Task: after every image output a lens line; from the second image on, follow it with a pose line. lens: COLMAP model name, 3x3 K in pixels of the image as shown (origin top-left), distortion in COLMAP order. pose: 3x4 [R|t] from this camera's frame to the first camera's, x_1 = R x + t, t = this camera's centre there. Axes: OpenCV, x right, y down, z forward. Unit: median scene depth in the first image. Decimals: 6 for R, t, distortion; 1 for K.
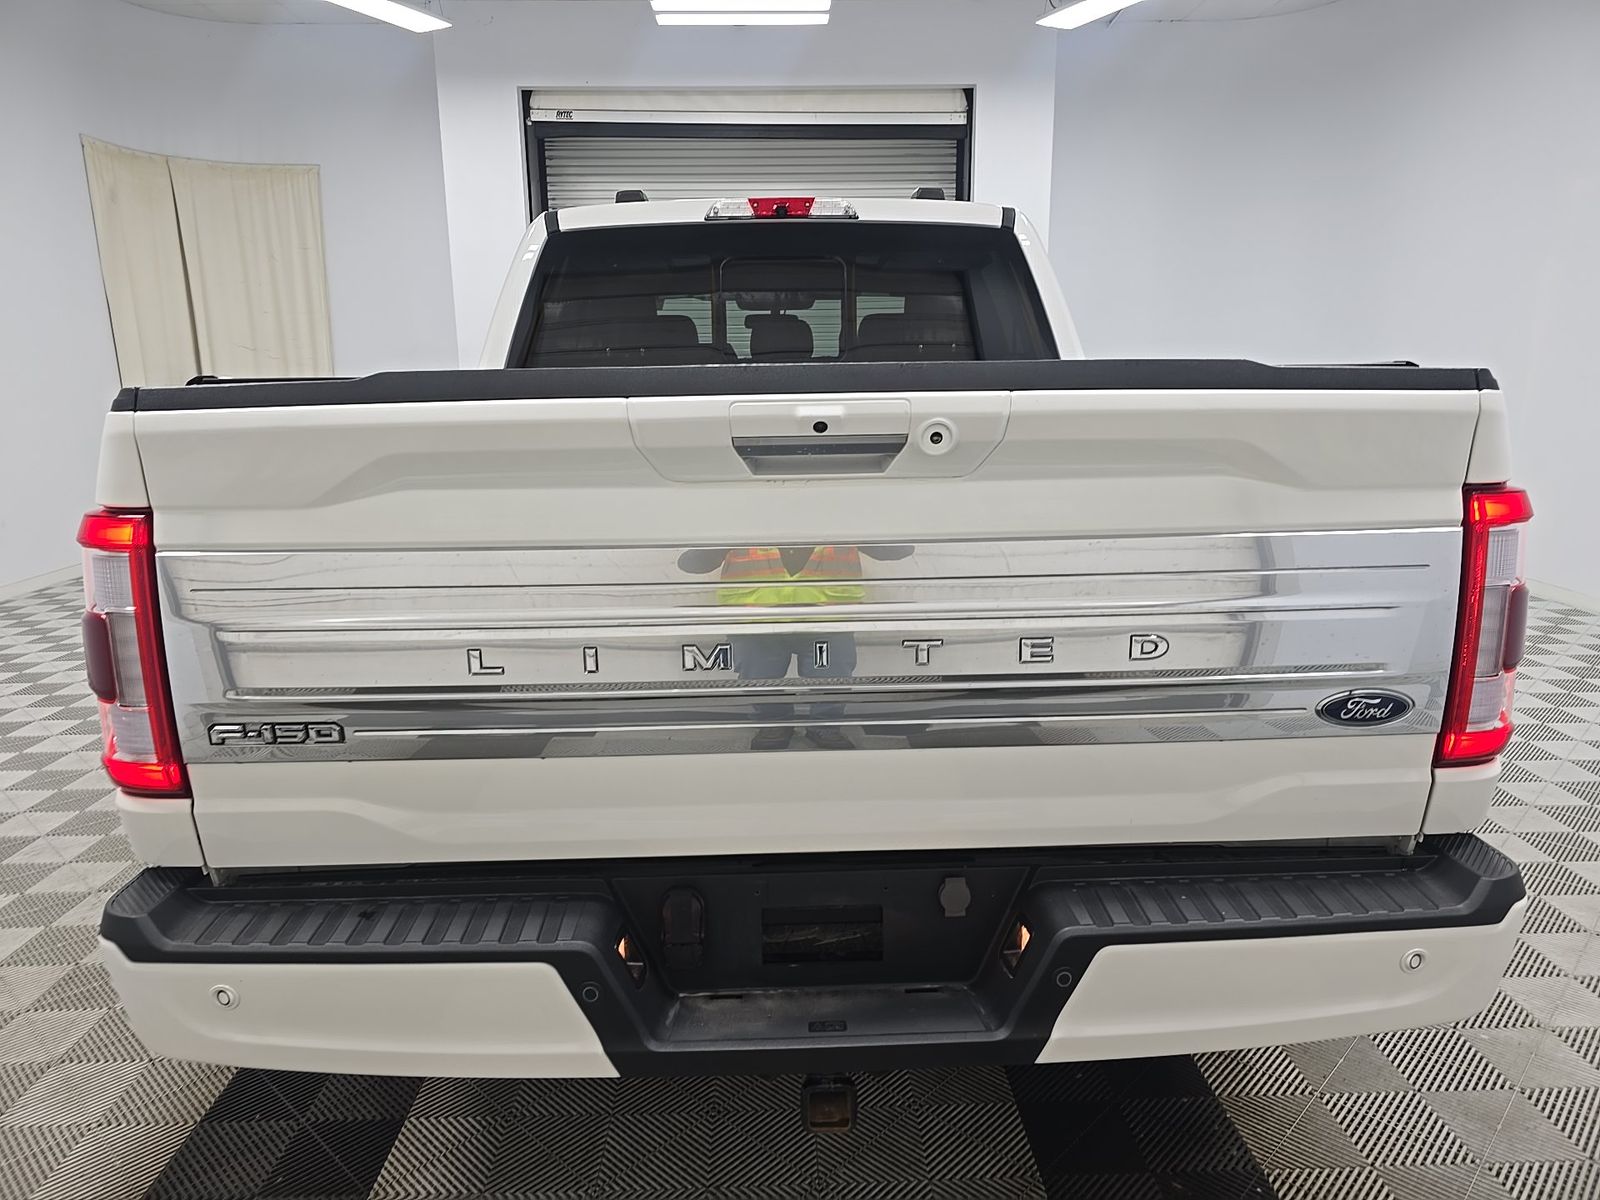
lens RADIAL K [[1073.7, 0, 793.1], [0, 1073.7, 596.5], [0, 0, 1]] dist [0.056970, -0.044011]
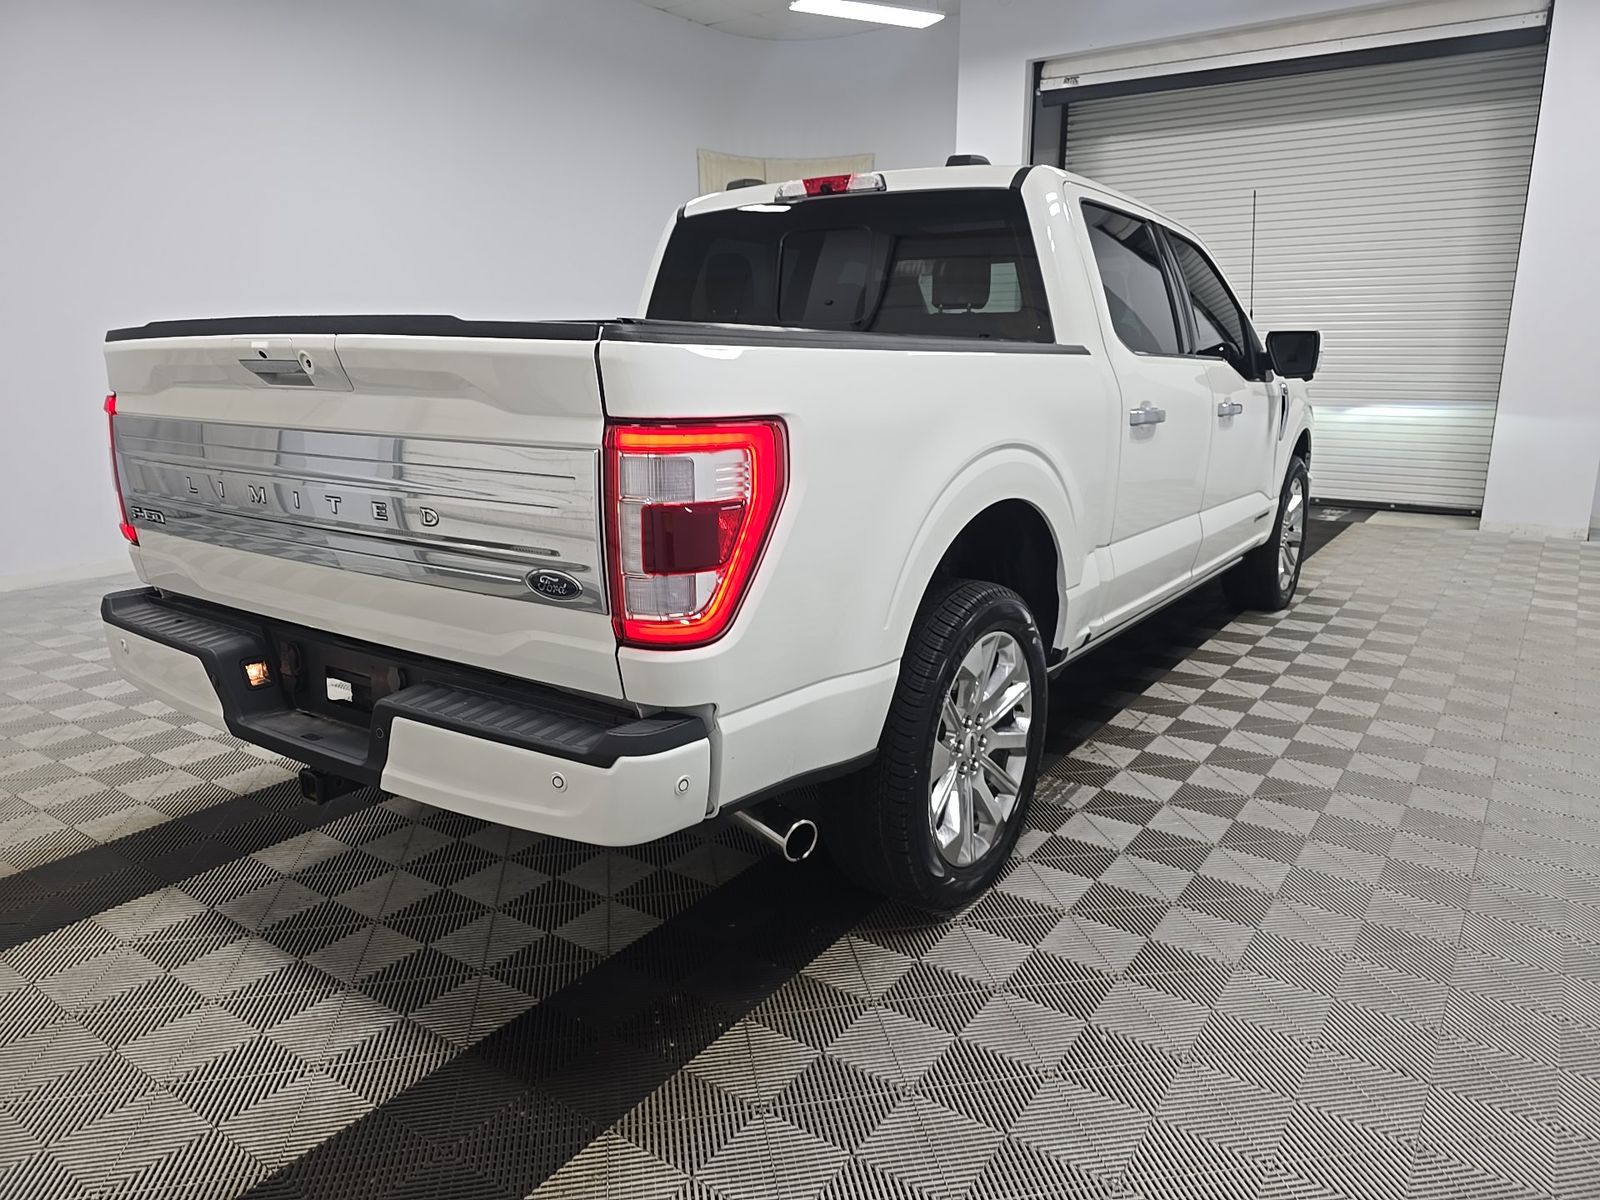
lens RADIAL K [[1073.7, 0, 793.1], [0, 1073.7, 596.5], [0, 0, 1]] dist [0.056970, -0.044011]
pose [[0.803035, 0.147217, -0.577462, 0.688525], [-0.128524, 0.988986, 0.073402, -0.007291], [0.581908, 0.015274, 0.813111, 0.050671]]
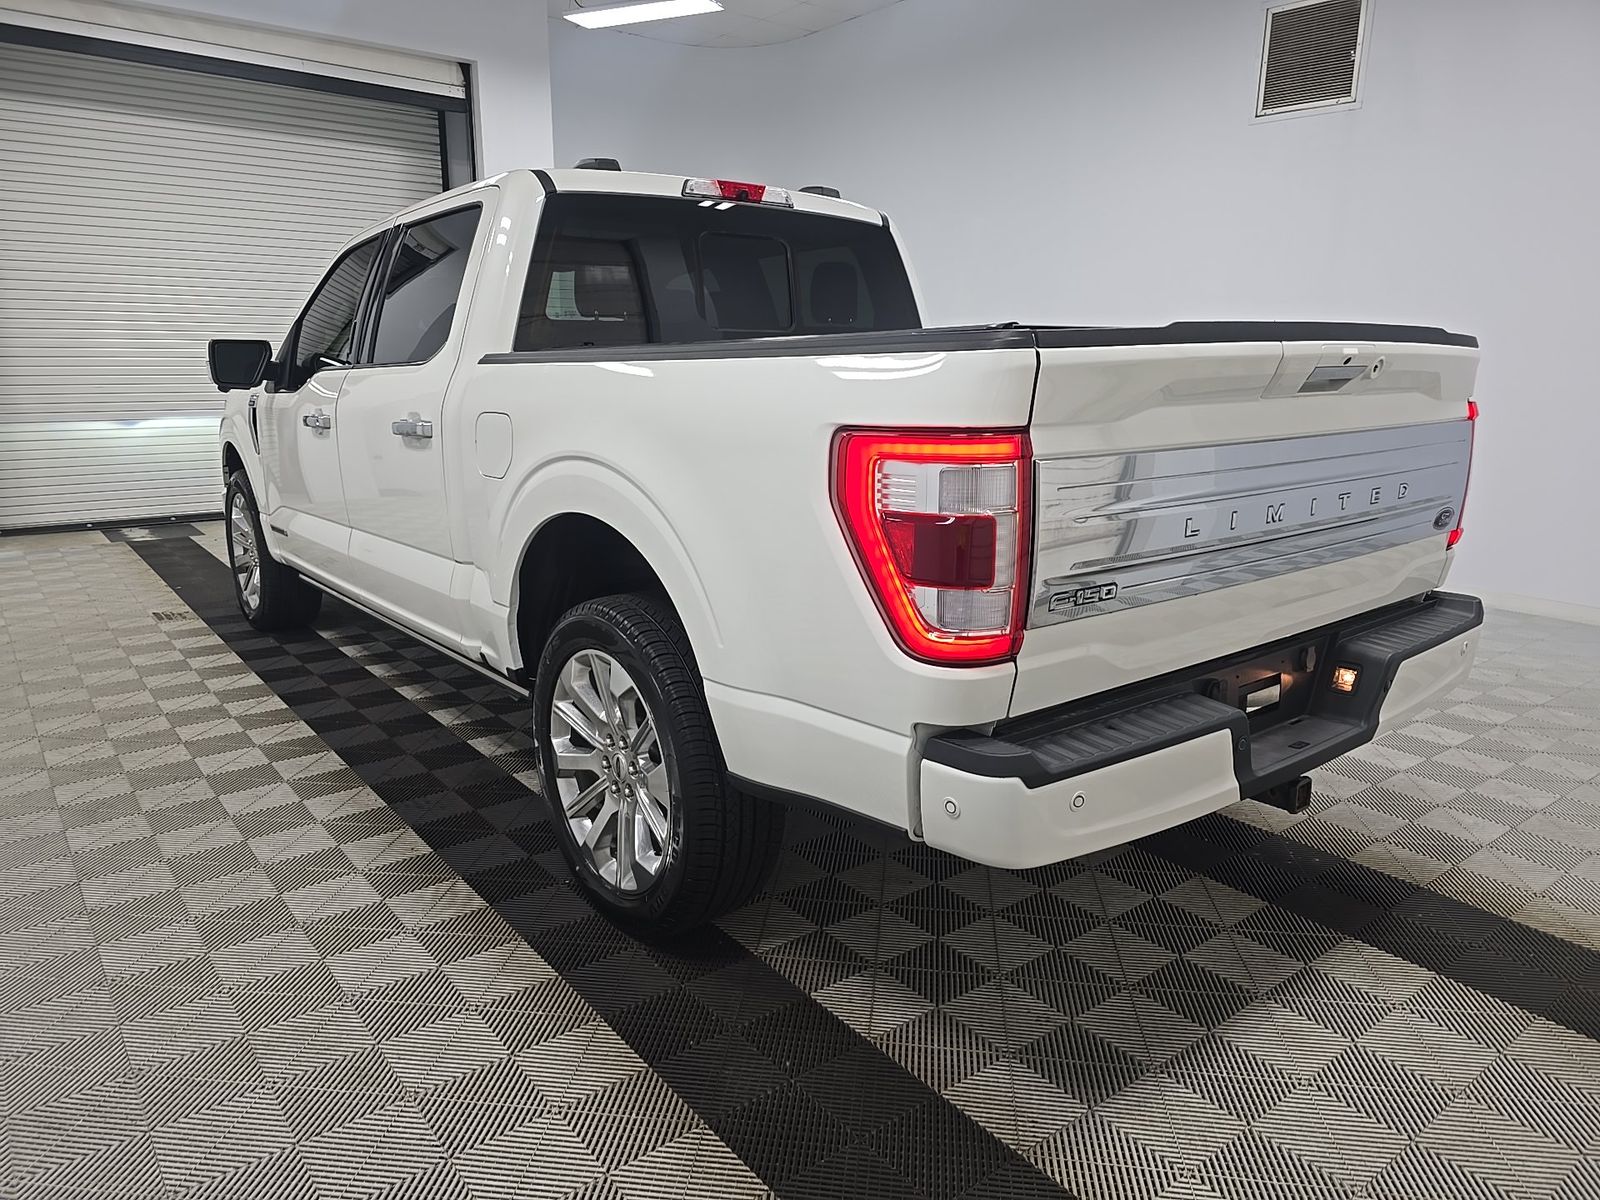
lens RADIAL K [[1073.7, 0, 793.1], [0, 1073.7, 596.5], [0, 0, 1]] dist [0.056970, -0.044011]
pose [[0.803246, -0.115690, 0.584305, -0.674259], [0.107911, 0.992988, 0.048261, 0.011078], [-0.585791, 0.024288, 0.810098, 0.064568]]
